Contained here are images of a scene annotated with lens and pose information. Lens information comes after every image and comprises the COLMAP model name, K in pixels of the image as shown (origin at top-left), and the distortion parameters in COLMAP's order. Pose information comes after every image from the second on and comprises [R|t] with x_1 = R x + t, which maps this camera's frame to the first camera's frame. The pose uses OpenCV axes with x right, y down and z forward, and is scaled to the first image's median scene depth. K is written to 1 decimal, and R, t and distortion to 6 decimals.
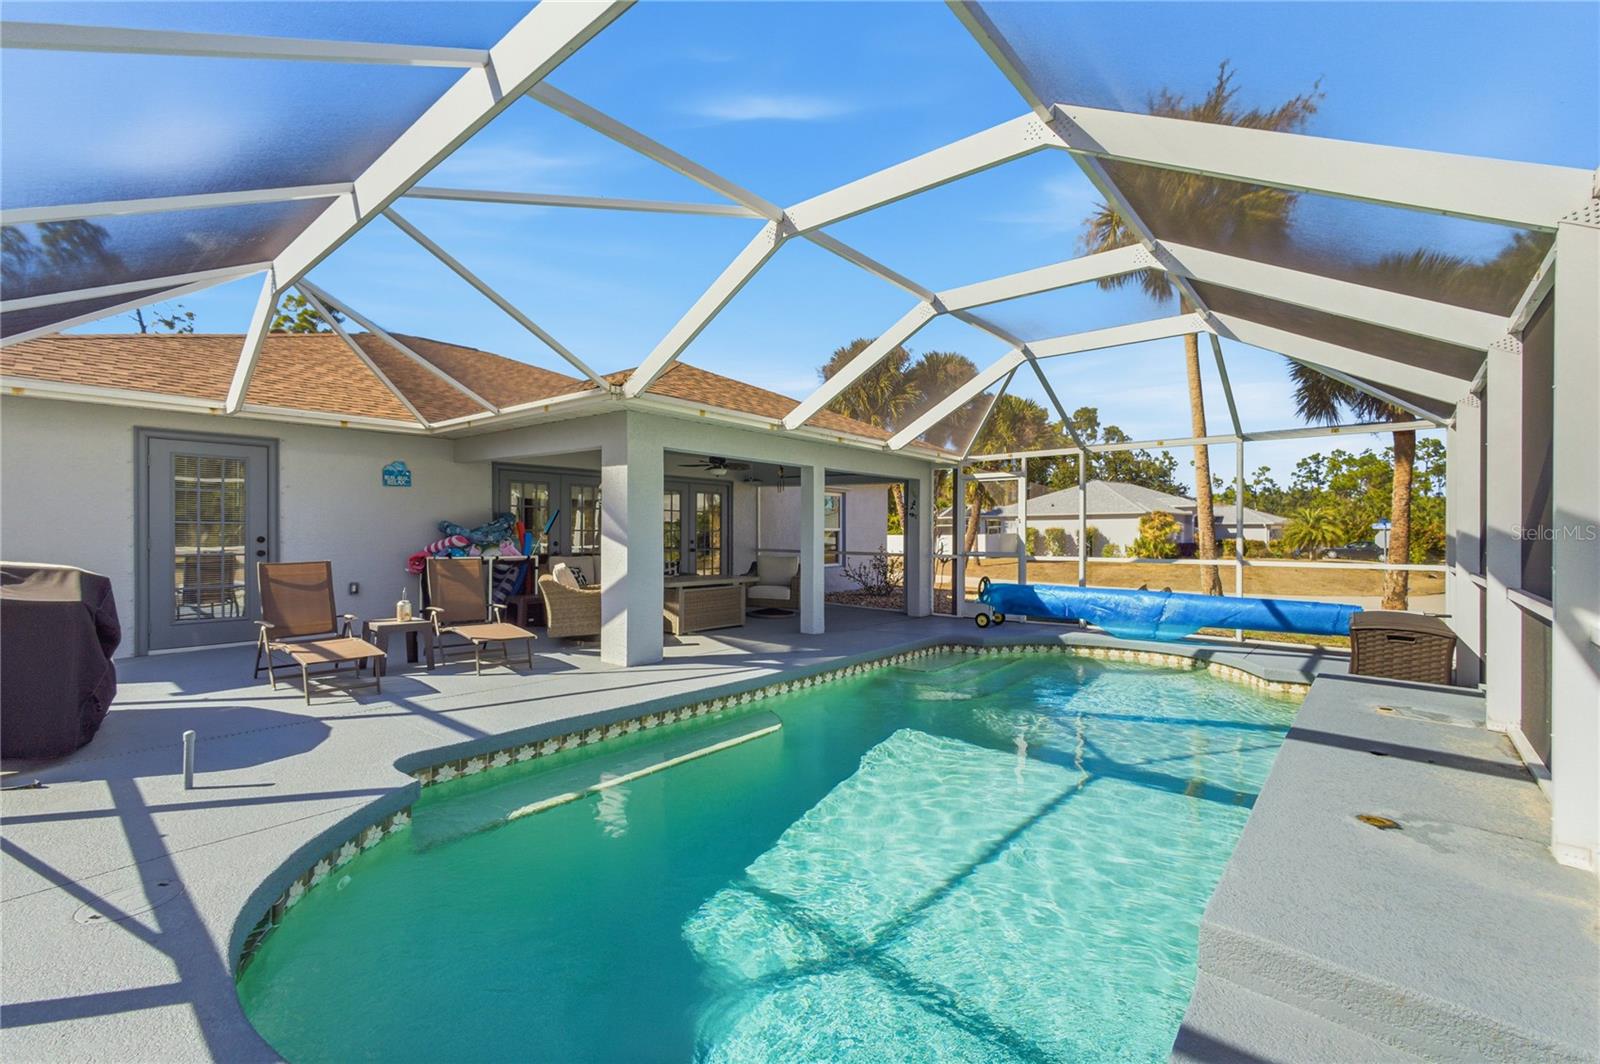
lens RADIAL K [[683.4, 0, 797.4], [0, 683.4, 531.2], [0, 0, 1]] dist [-0.014212, 0.007872]
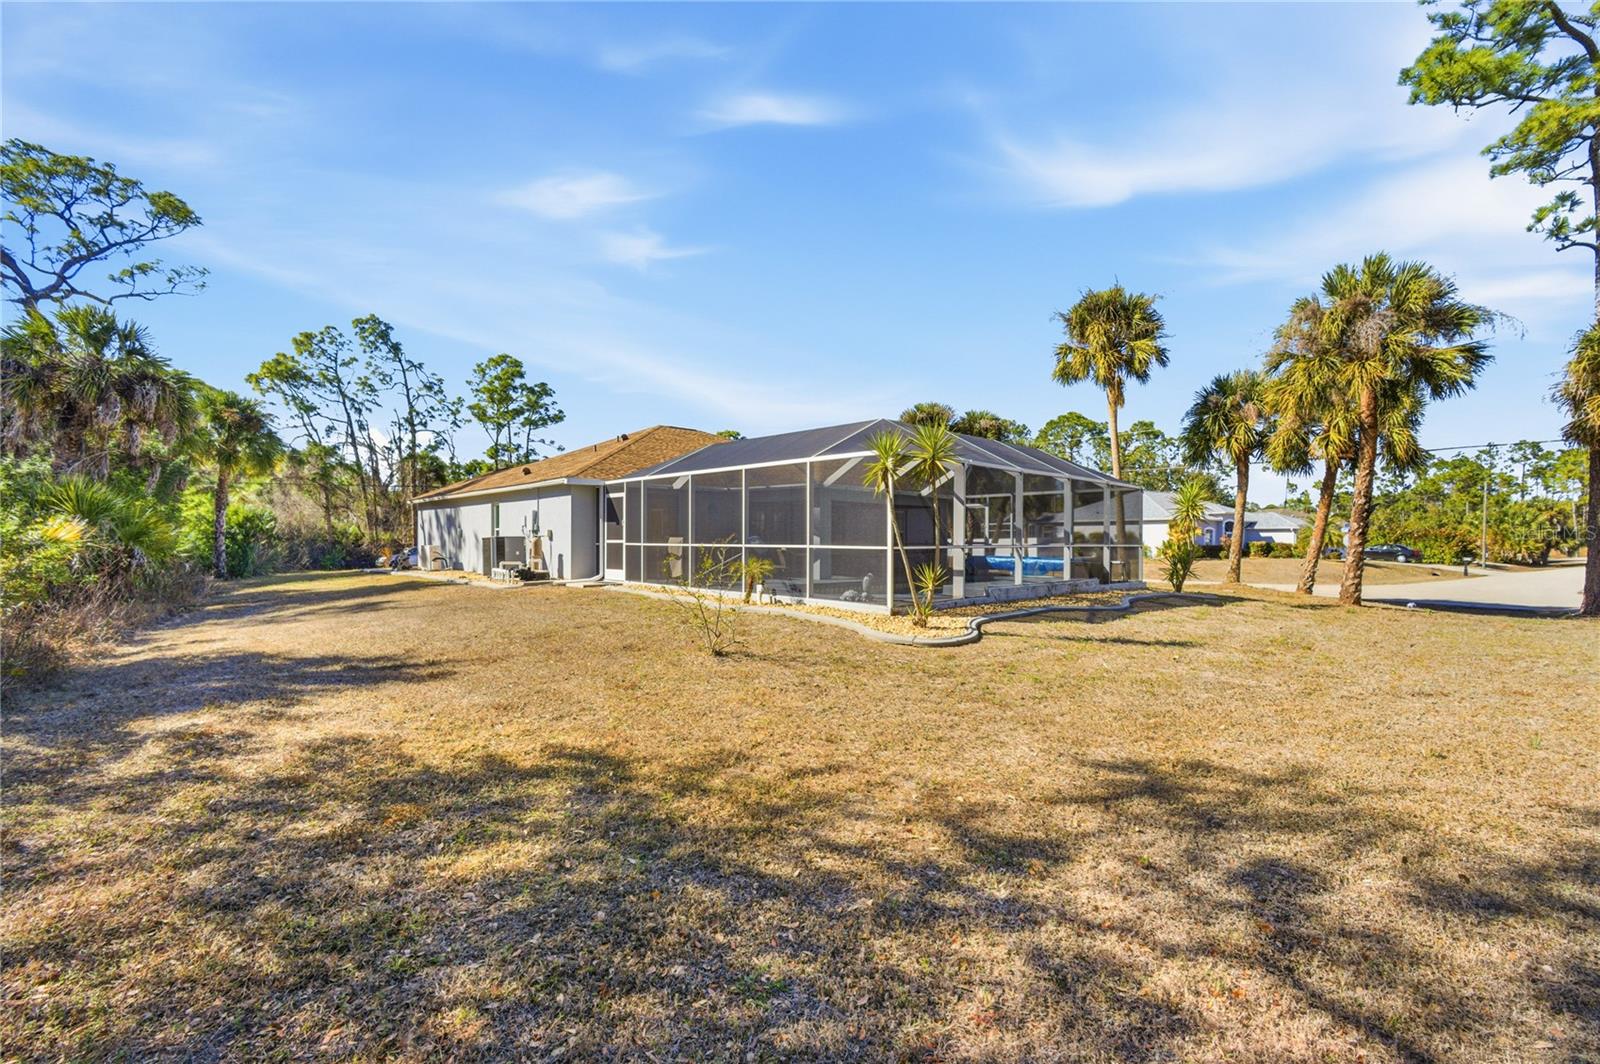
lens RADIAL K [[683.4, 0, 797.4], [0, 683.4, 531.2], [0, 0, 1]] dist [-0.014212, 0.007872]
pose [[0.993819, -0.001367, -0.111005, -0.004423], [0.000469, 0.999967, -0.008116, 0.002699], [0.111012, 0.008014, 0.993787, -0.214486]]
